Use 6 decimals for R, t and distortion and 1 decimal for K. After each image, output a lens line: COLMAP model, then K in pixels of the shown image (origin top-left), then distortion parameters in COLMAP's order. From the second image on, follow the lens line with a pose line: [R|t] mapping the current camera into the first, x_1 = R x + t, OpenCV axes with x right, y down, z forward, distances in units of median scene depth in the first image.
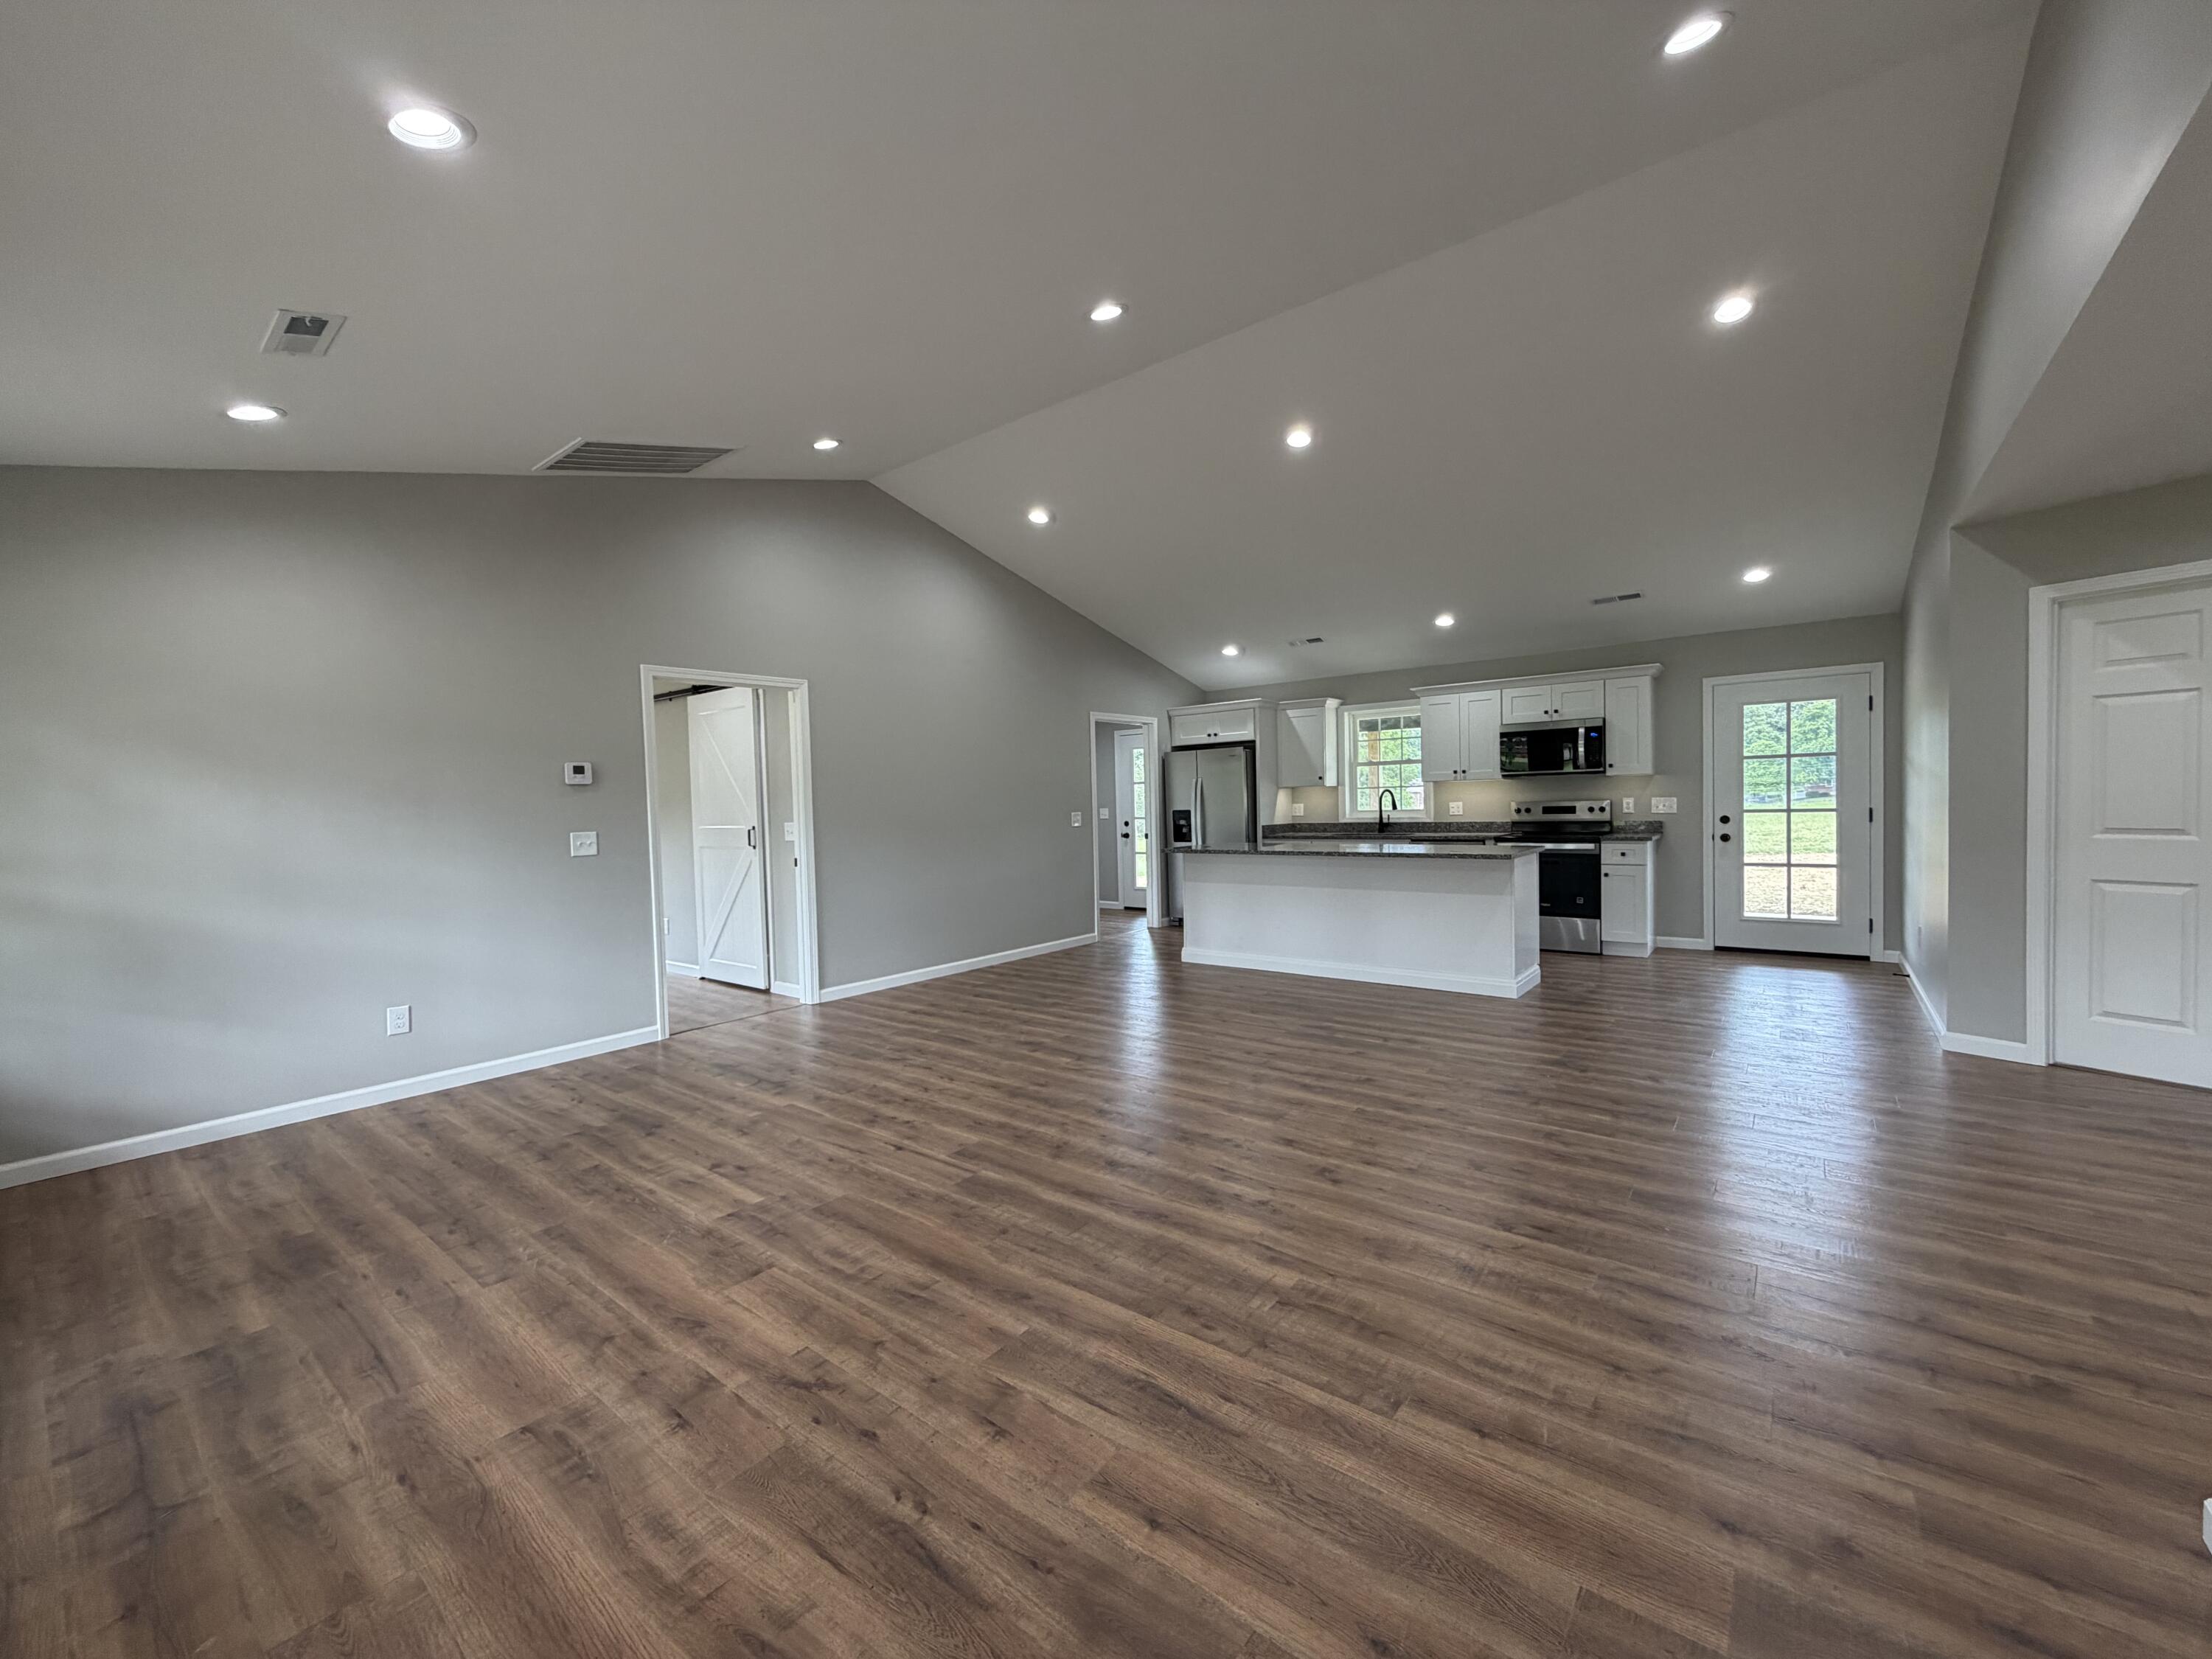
lens RADIAL K [[880.0, 0, 1101.1], [0, 880.0, 831.9], [0, 0, 1]] dist [0.000344, 0.000083]
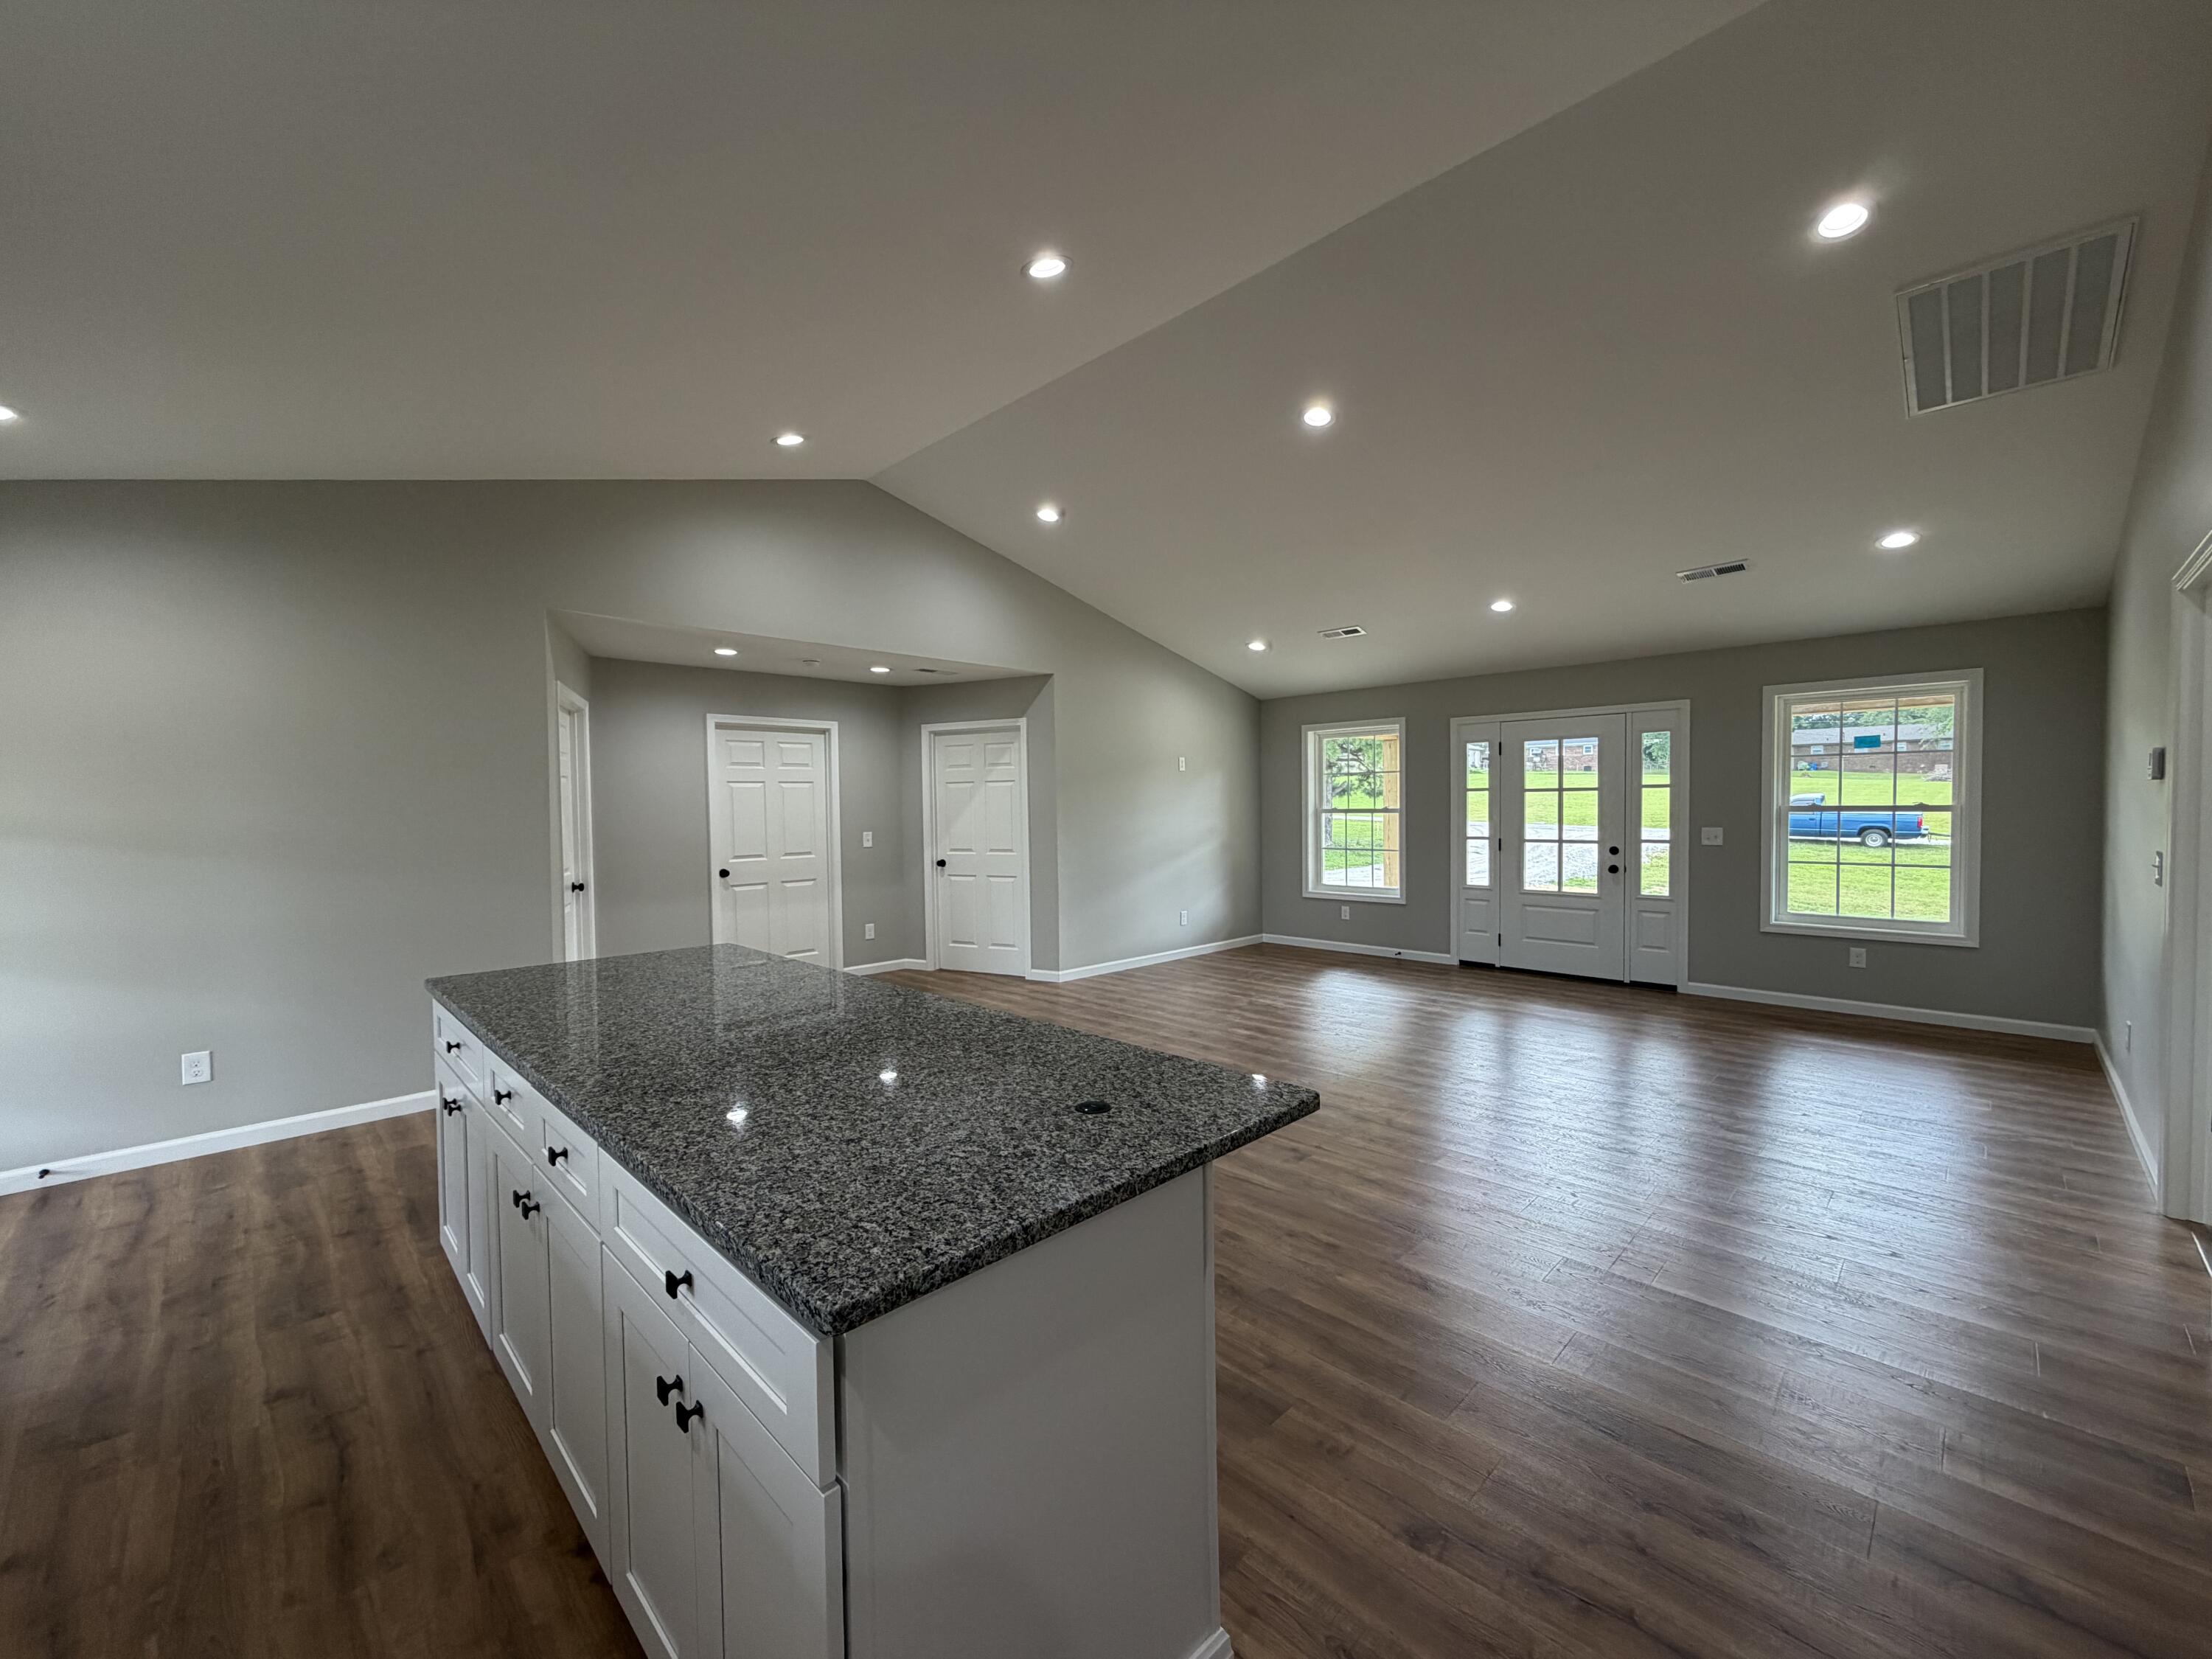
lens RADIAL K [[880.0, 0, 1101.1], [0, 880.0, 831.9], [0, 0, 1]] dist [0.000344, 0.000083]
pose [[-0.992072, 0.035582, 0.120530, 0.174269], [0.043185, 0.997199, 0.061066, -0.115245], [-0.118020, 0.065787, -0.990830, 2.269057]]
